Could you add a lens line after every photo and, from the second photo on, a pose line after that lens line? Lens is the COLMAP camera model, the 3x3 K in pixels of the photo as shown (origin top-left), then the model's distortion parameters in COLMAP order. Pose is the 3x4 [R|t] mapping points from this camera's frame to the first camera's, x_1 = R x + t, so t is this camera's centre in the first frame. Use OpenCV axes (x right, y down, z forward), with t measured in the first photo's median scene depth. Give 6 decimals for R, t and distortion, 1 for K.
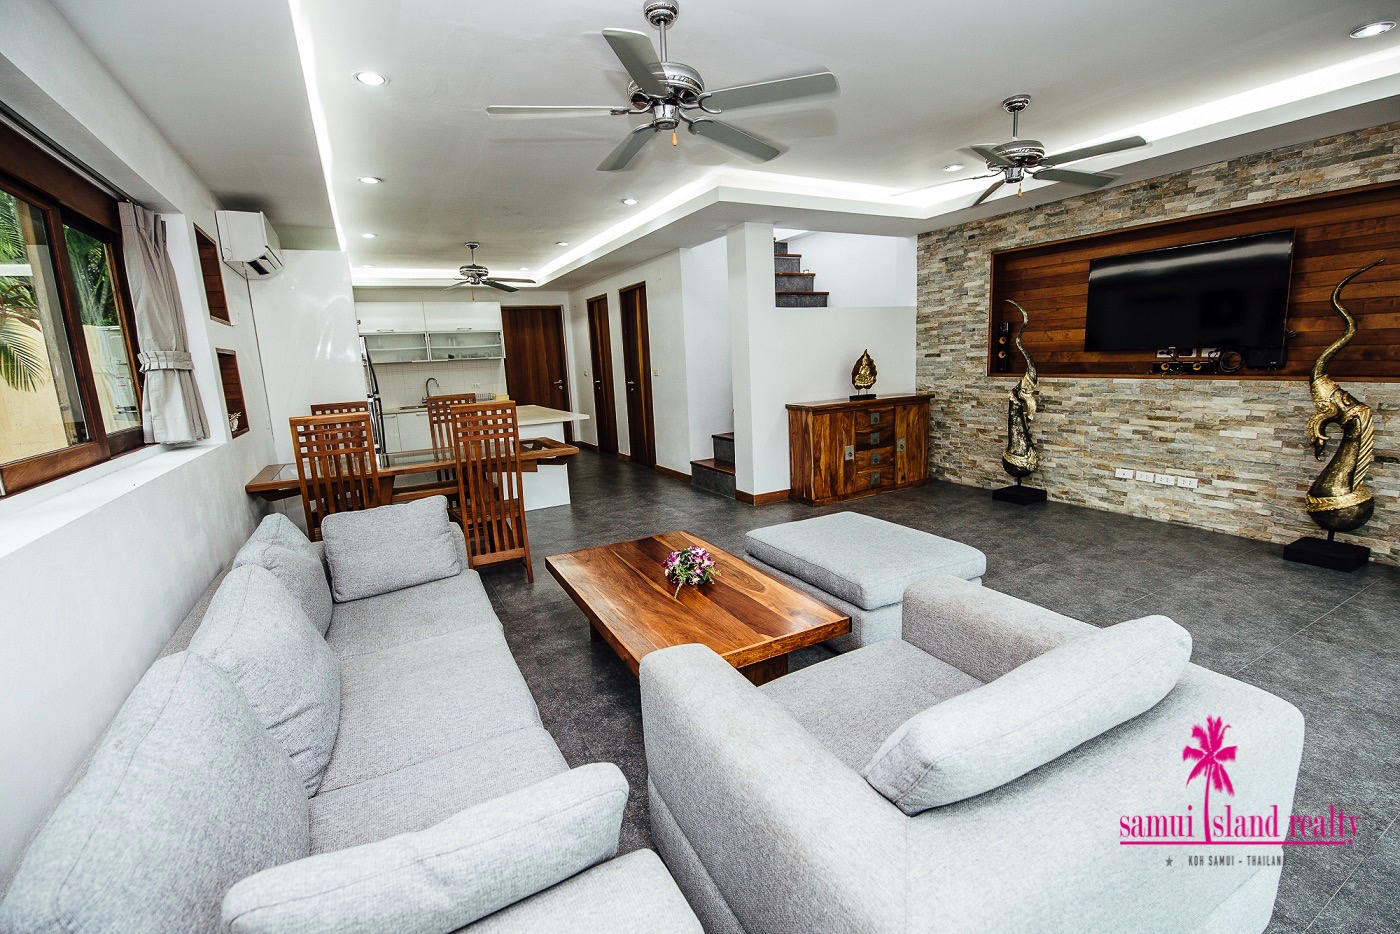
lens RADIAL K [[598.0, 0, 694.8], [0, 598.0, 466.6], [0, 0, 1]] dist [-0.009571, -0.007198]
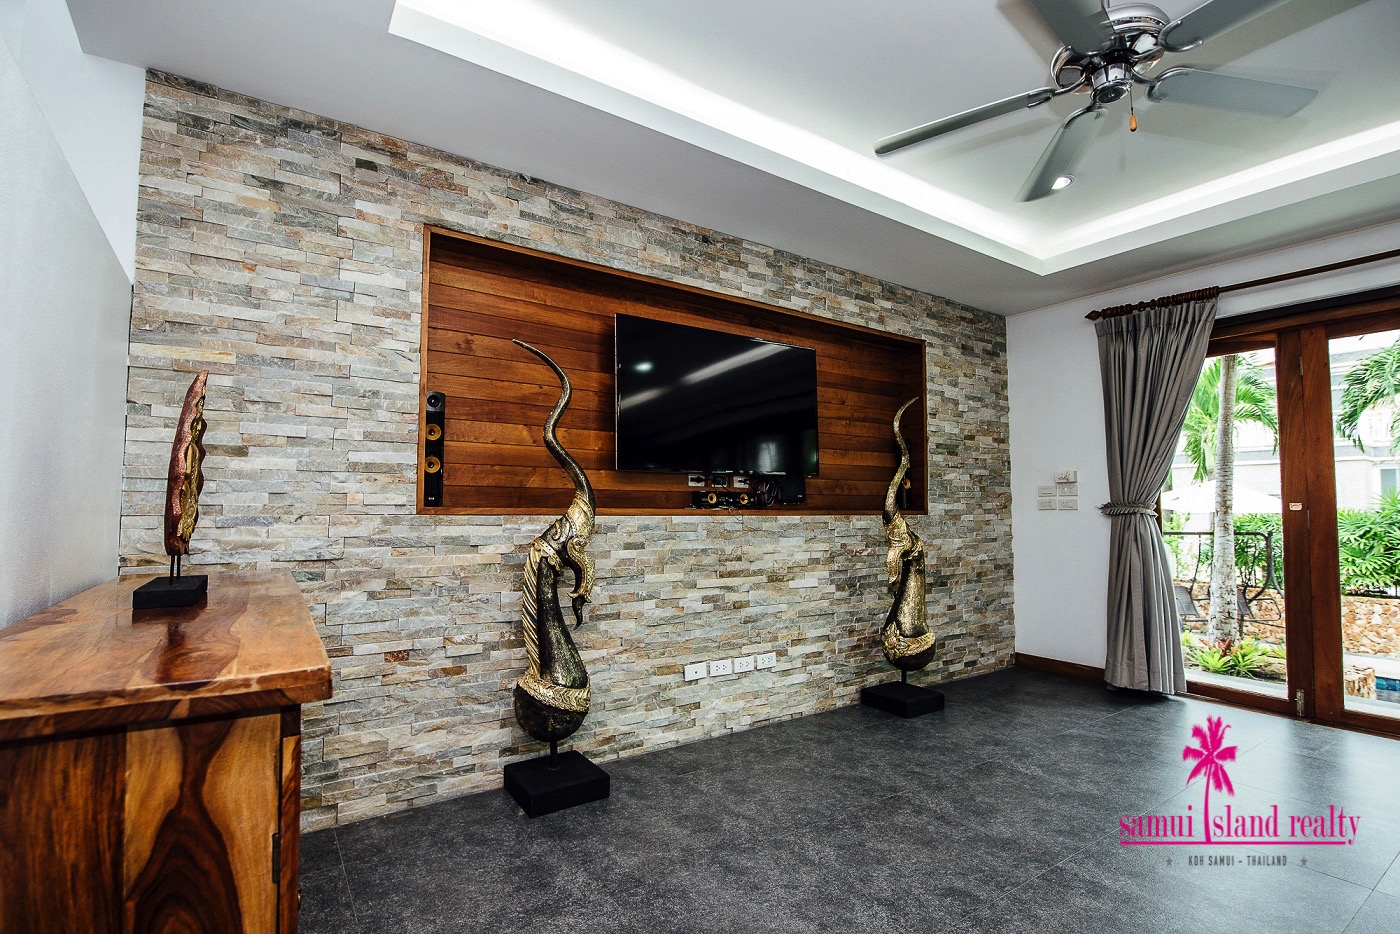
lens RADIAL K [[657.4, 0, 700.0], [0, 657.4, 467.0], [0, 0, 1]] dist [-0.004033, -0.010630]
pose [[-0.108099, 0.106568, 0.988412, 0.038392], [0.178020, 0.980243, -0.086218, -0.133031], [-0.978071, 0.166637, -0.124935, 1.038114]]
